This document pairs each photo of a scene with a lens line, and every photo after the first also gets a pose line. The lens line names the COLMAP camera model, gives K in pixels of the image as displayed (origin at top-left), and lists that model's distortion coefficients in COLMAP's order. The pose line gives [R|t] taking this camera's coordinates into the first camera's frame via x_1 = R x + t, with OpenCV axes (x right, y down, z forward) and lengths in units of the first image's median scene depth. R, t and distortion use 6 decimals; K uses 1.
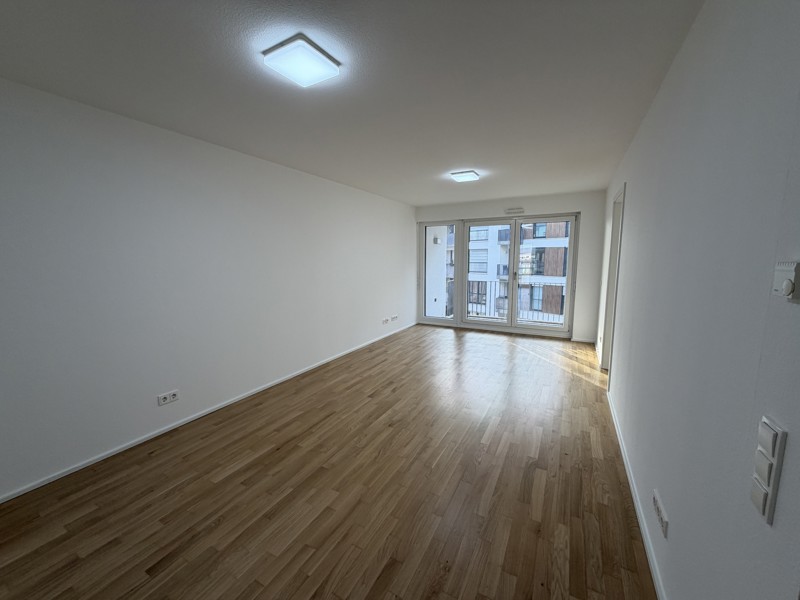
lens RADIAL K [[319.5, 0, 395.0], [0, 319.5, 299.0], [0, 0, 1]] dist [-0.006798, -0.000286]
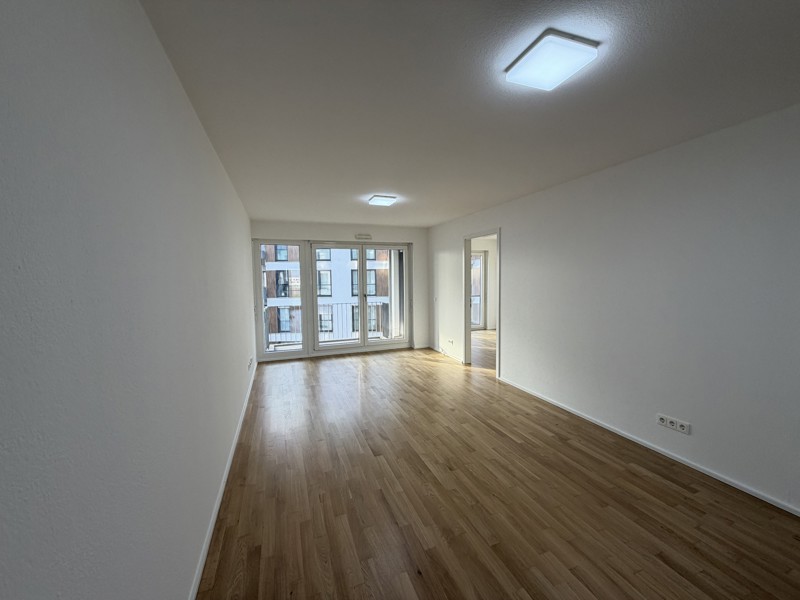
lens RADIAL K [[319.5, 0, 398.5], [0, 319.5, 298.9], [0, 0, 1]] dist [-0.006798, -0.000286]
pose [[0.649348, -0.052421, 0.758683, -0.526058], [0.105572, 0.994176, -0.021666, -0.049263], [-0.753128, 0.094164, 0.651100, 0.338715]]
